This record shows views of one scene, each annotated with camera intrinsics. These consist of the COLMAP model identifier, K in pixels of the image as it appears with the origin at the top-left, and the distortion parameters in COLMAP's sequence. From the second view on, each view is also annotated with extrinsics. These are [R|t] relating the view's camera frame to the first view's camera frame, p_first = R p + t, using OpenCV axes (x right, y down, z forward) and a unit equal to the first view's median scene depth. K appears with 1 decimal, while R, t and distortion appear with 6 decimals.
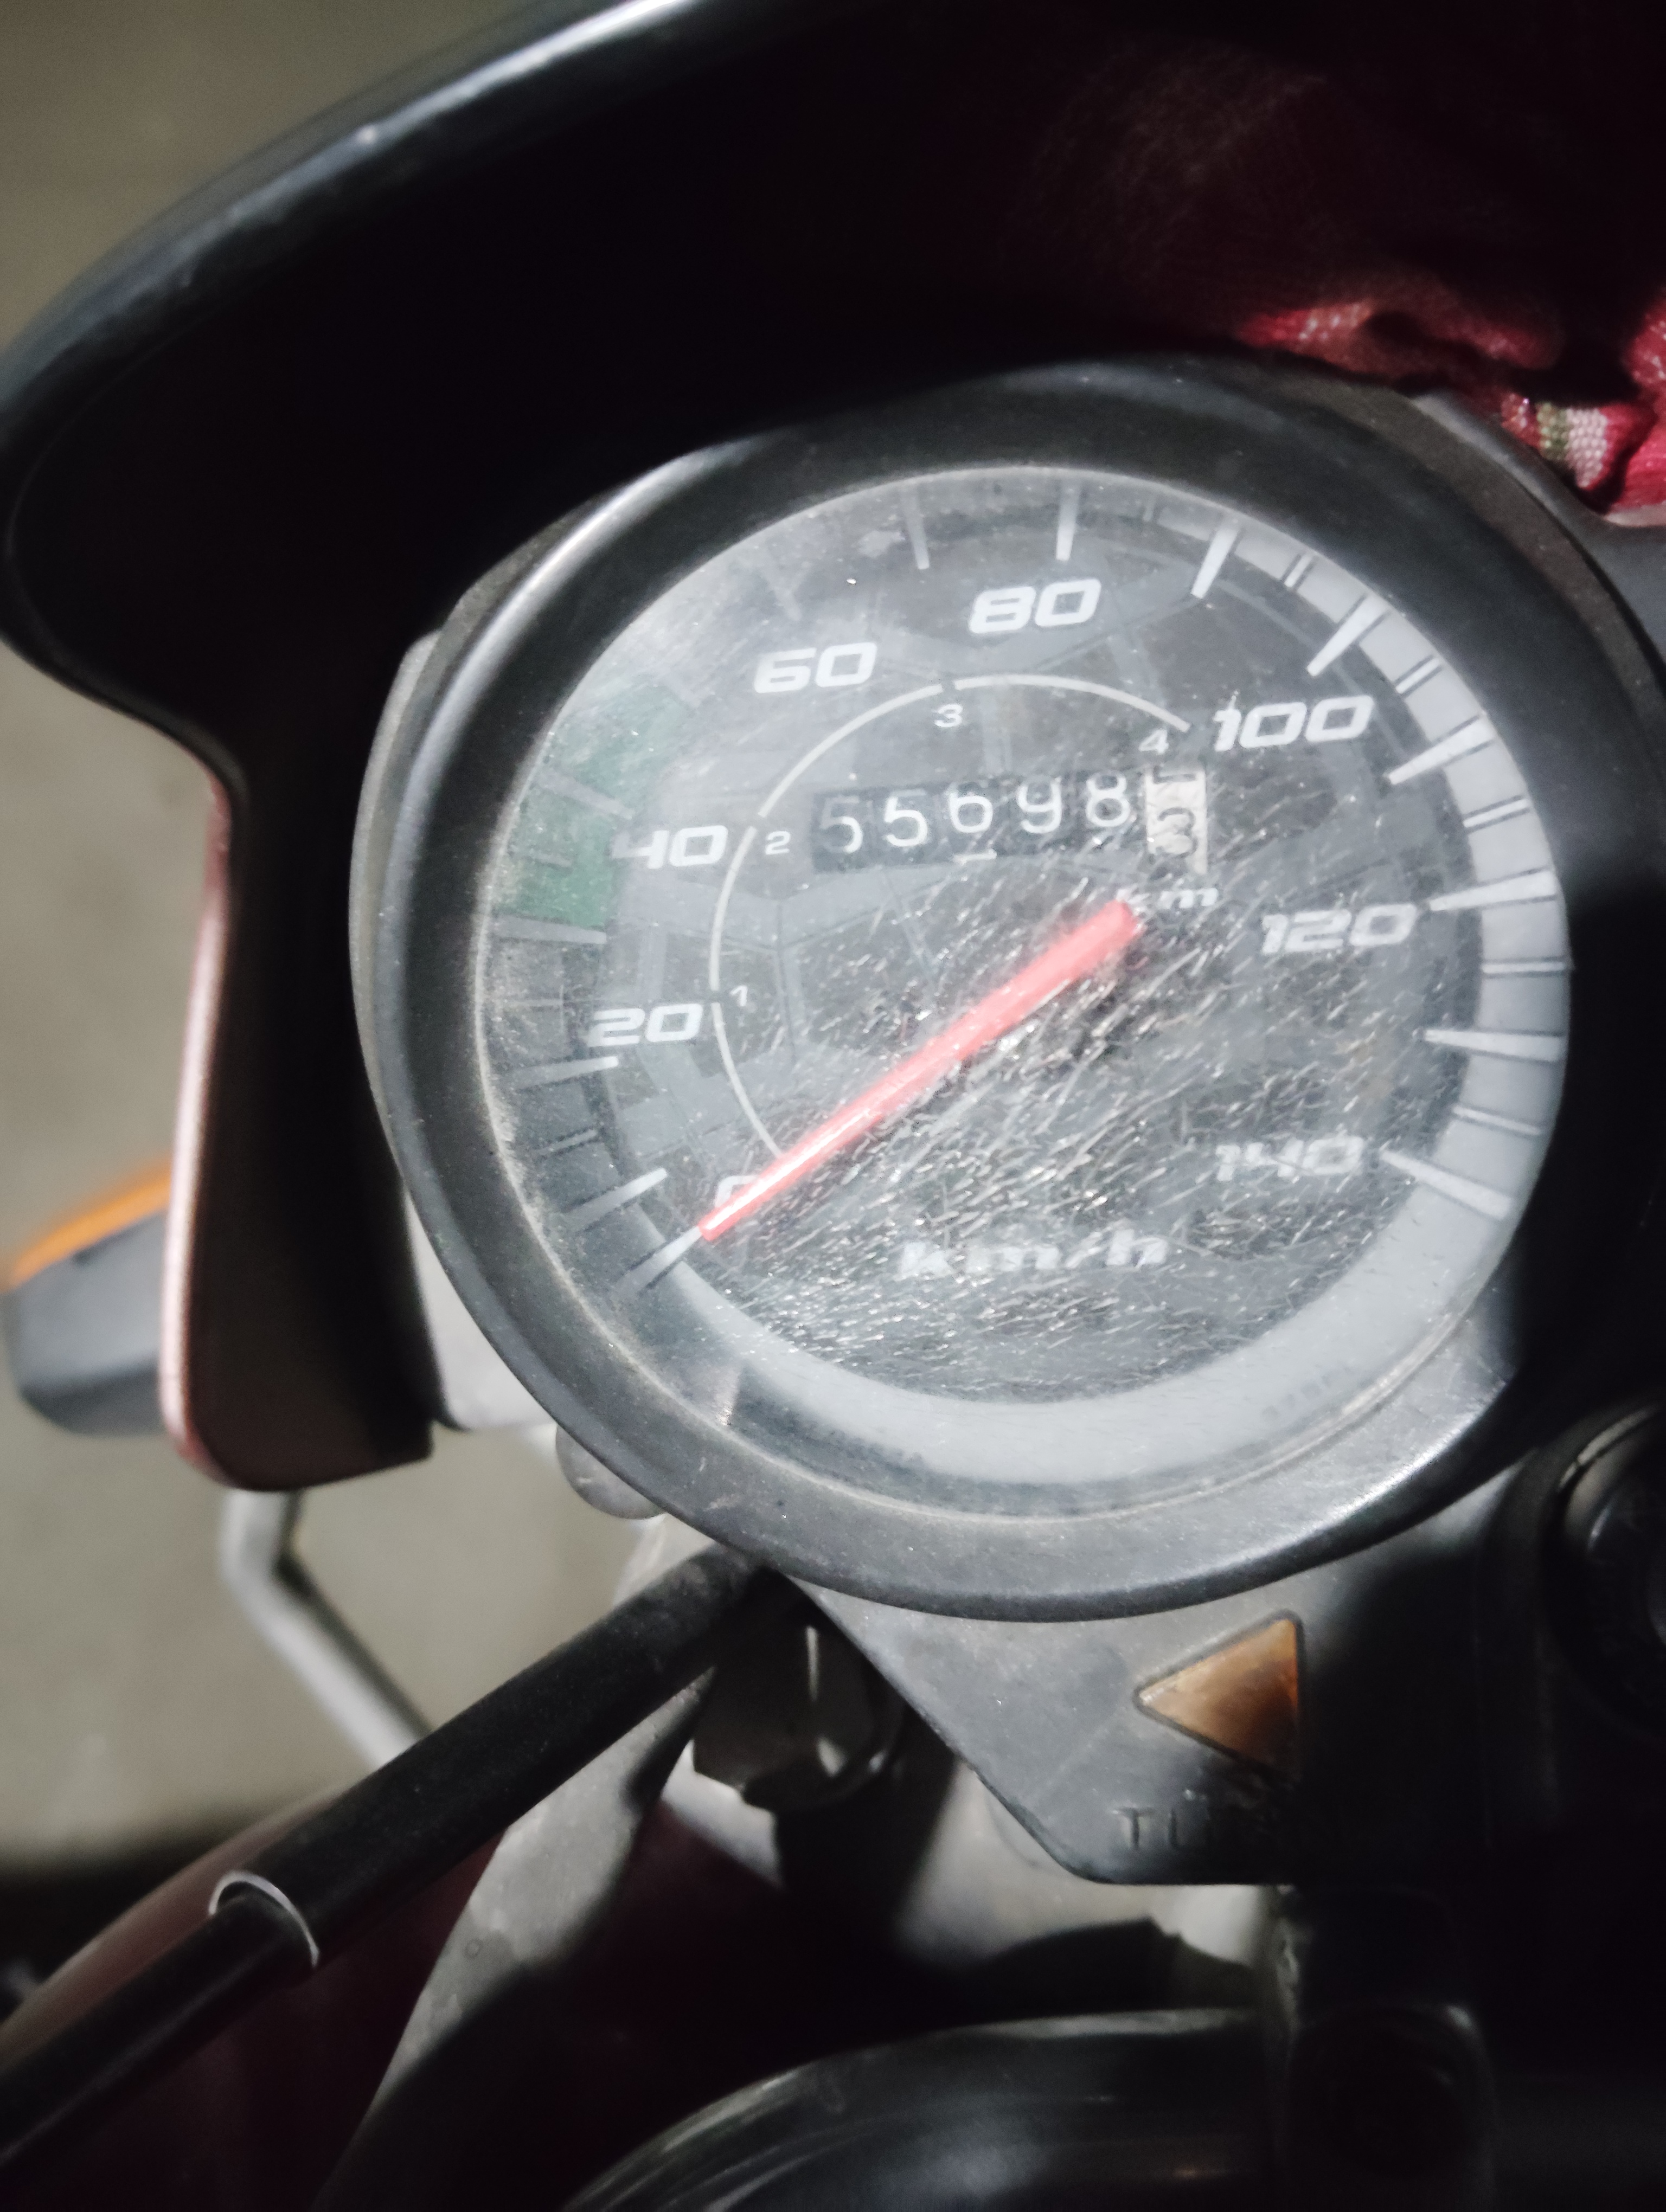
lens RADIAL K [[1930.1, 0, 826.3], [0, 1930.1, 1113.4], [0, 0, 1]] dist [0.068137, -0.210918]
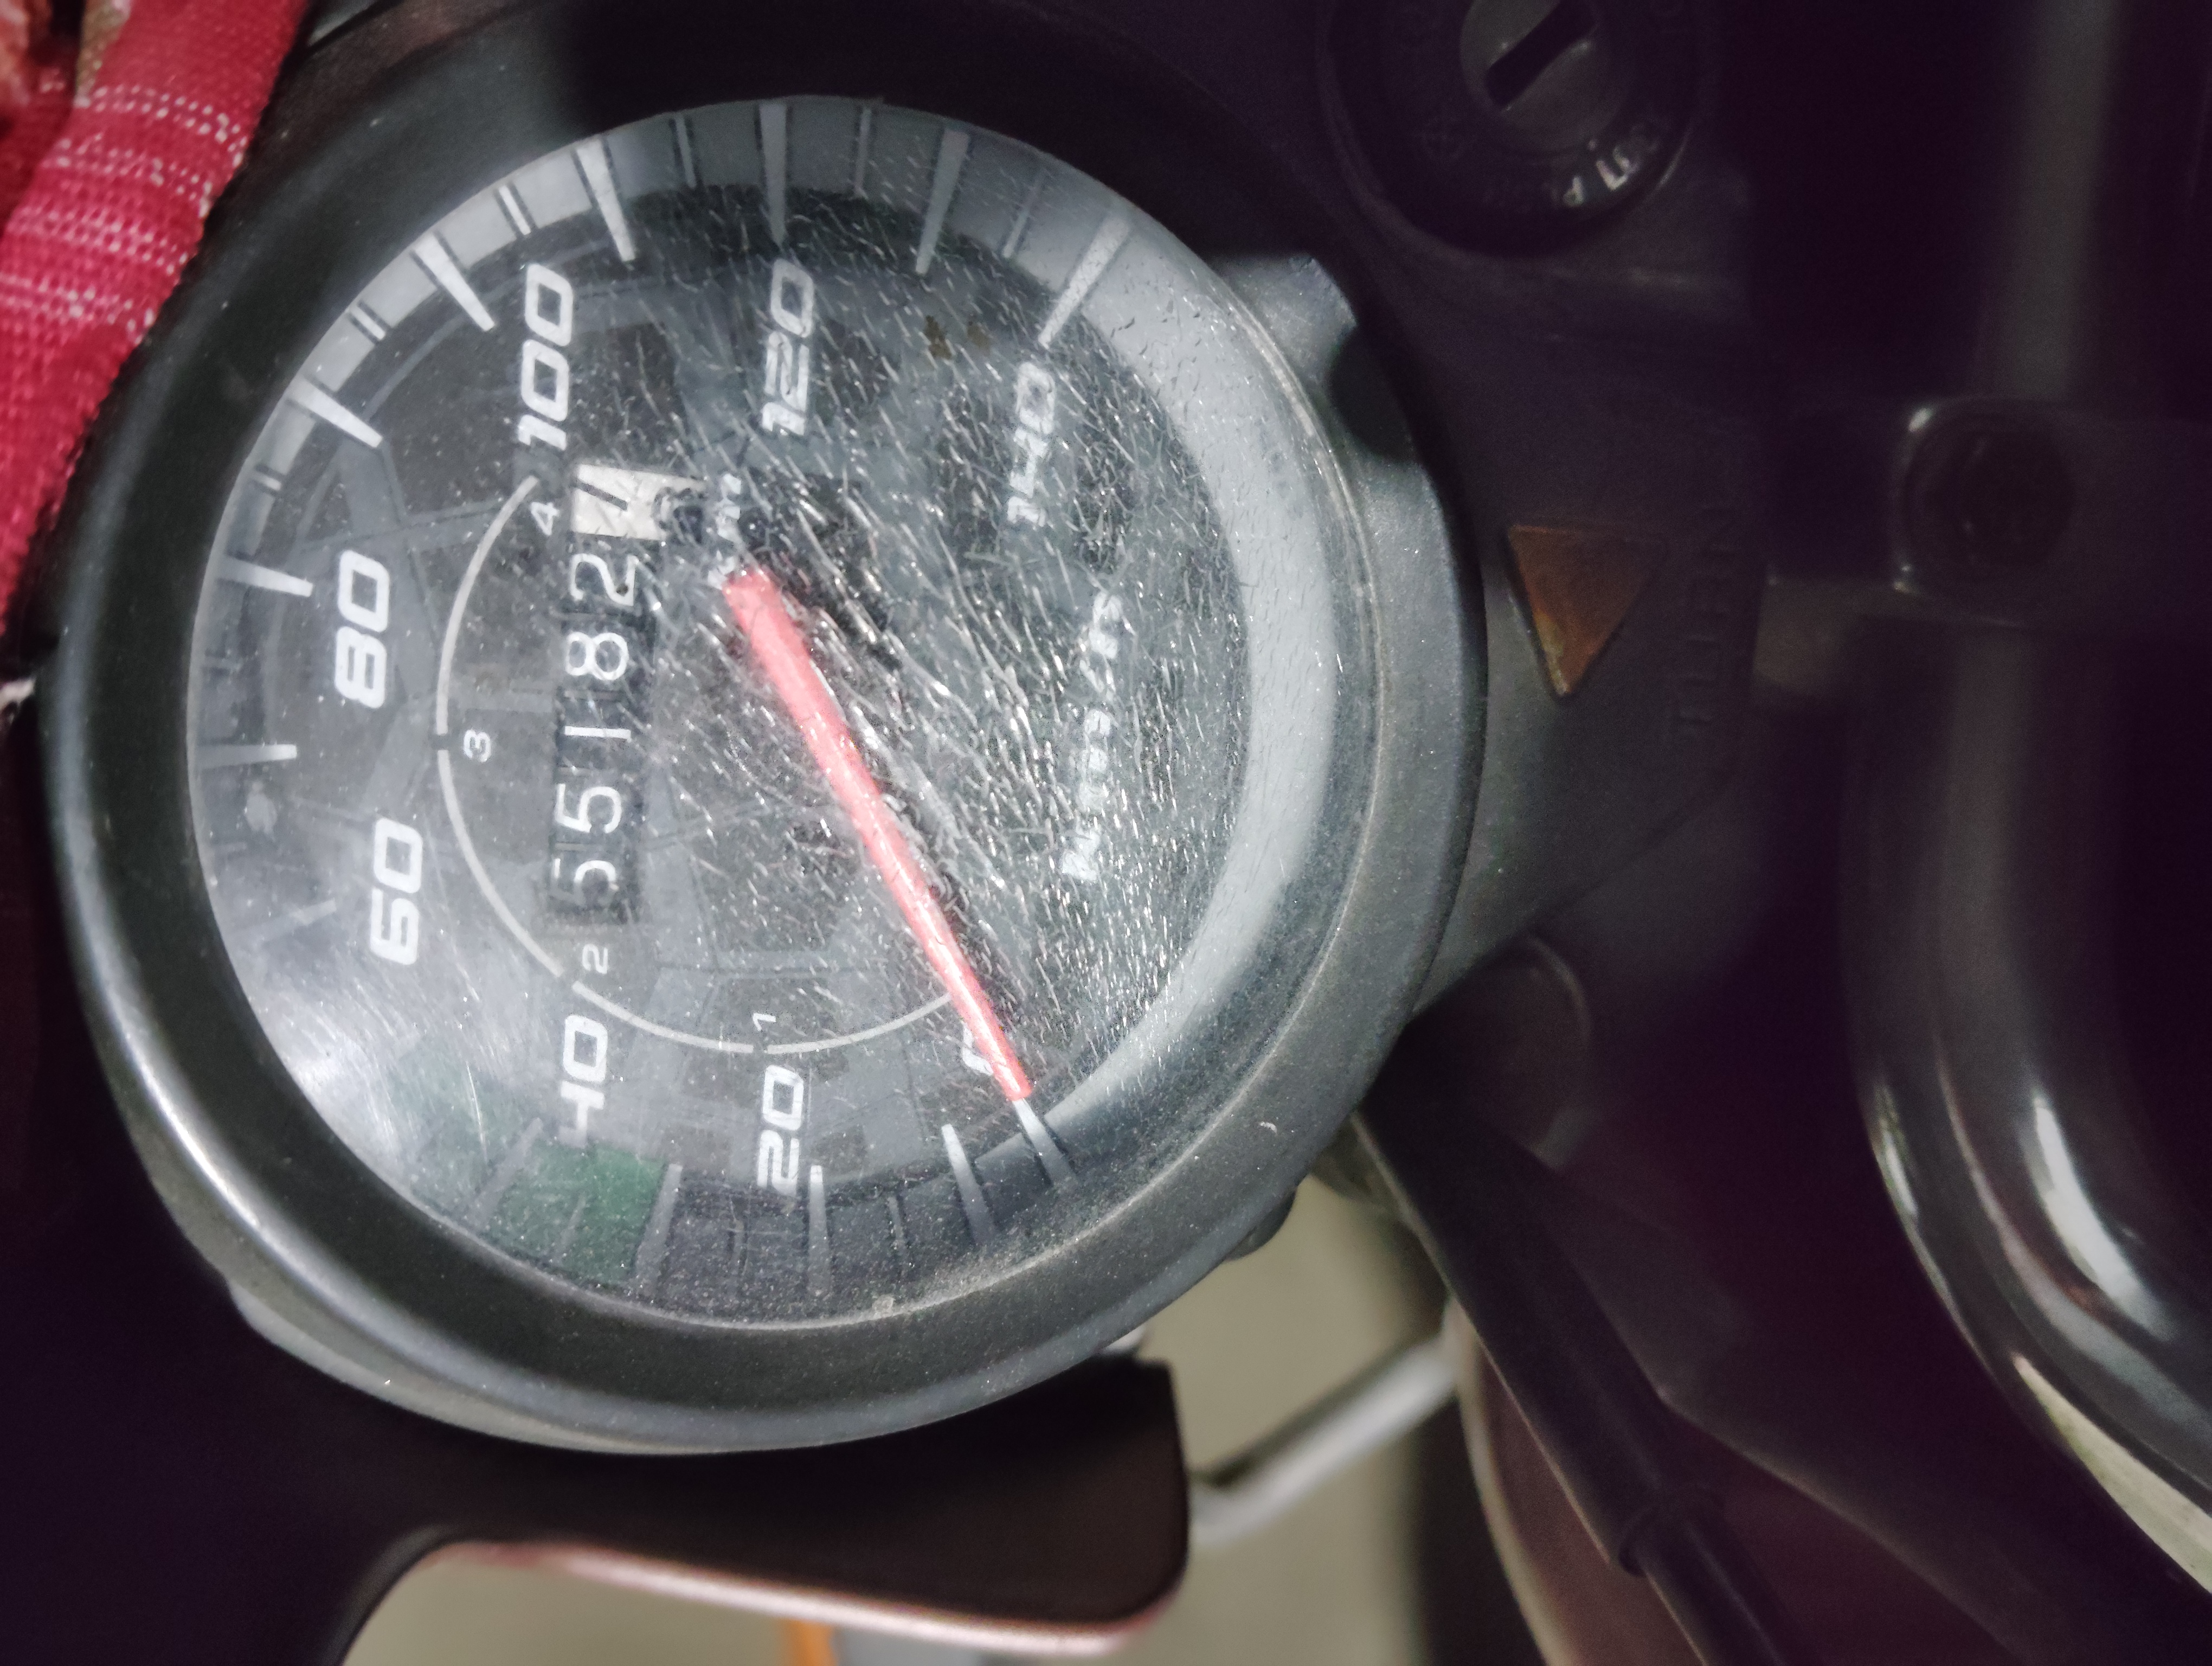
lens RADIAL K [[1930.1, 0, 1118.5], [0, 1930.1, 833.8], [0, 0, 1]] dist [0.068137, -0.210918]
pose [[0.138578, -0.989858, 0.031253, 0.037578], [0.978255, 0.141734, 0.151420, -0.051529], [-0.154314, 0.009590, 0.987975, 0.102706]]
